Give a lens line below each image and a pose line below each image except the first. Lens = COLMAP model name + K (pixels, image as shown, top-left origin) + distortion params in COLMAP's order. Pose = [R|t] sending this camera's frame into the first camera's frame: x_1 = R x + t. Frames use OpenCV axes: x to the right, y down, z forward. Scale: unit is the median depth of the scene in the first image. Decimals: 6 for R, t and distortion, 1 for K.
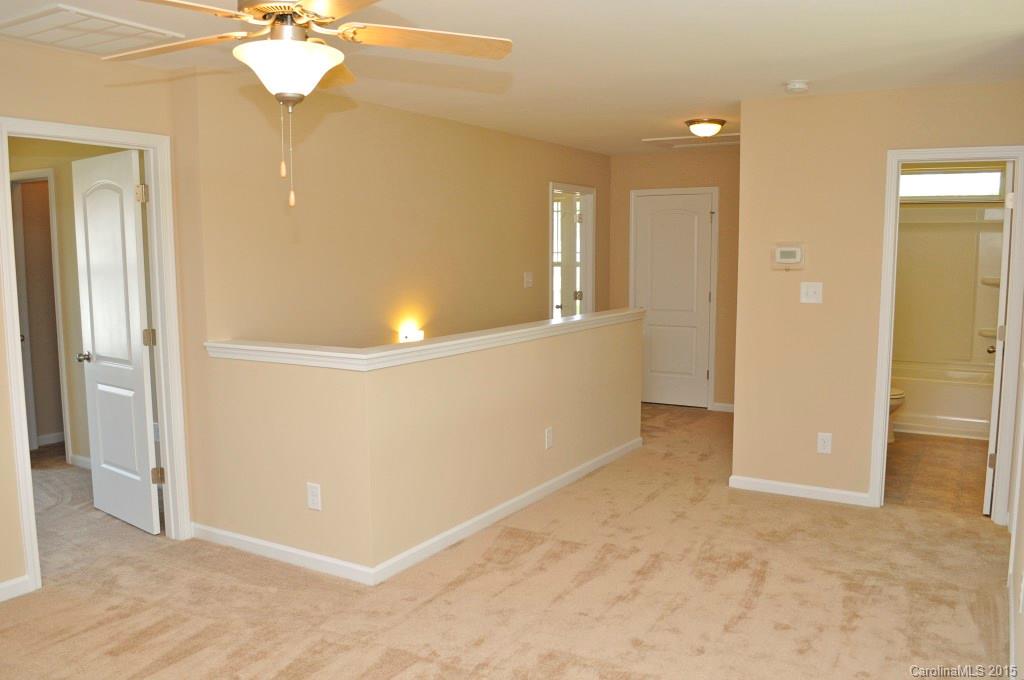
lens RADIAL K [[834.8, 0, 513.9], [0, 834.8, 351.8], [0, 0, 1]] dist [-0.087030, 0.007715]
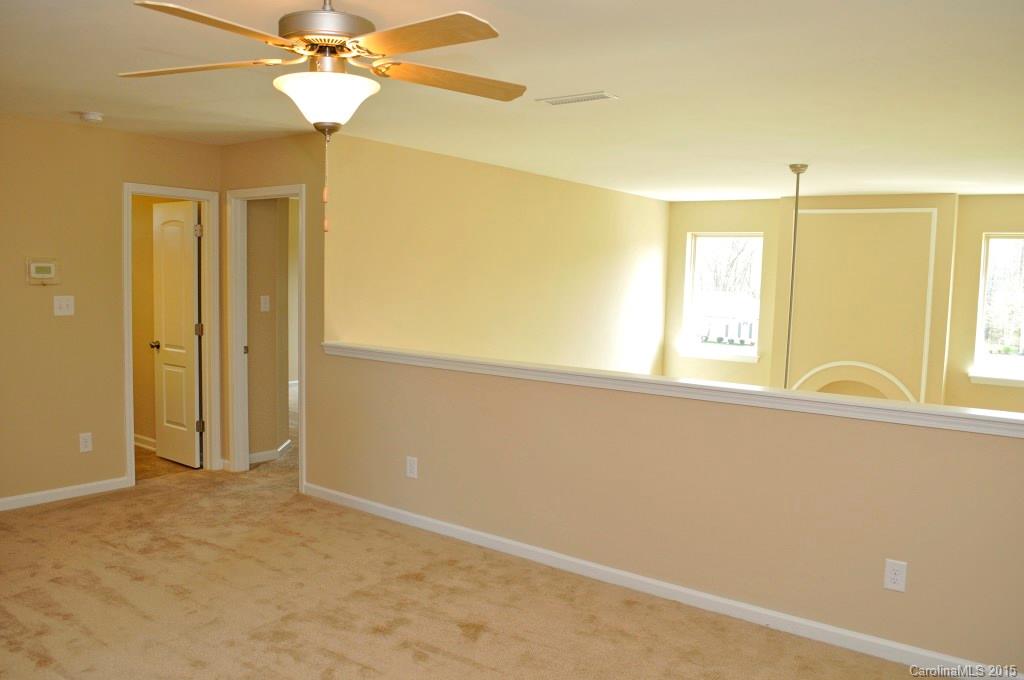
lens RADIAL K [[799.1, 0, 517.1], [0, 799.1, 349.0], [0, 0, 1]] dist [-0.077514, 0.007244]
pose [[0.102959, -0.088254, 0.990763, -0.690340], [0.091669, 0.992659, 0.078897, -0.049258], [-0.990453, 0.082699, 0.110294, 0.368577]]
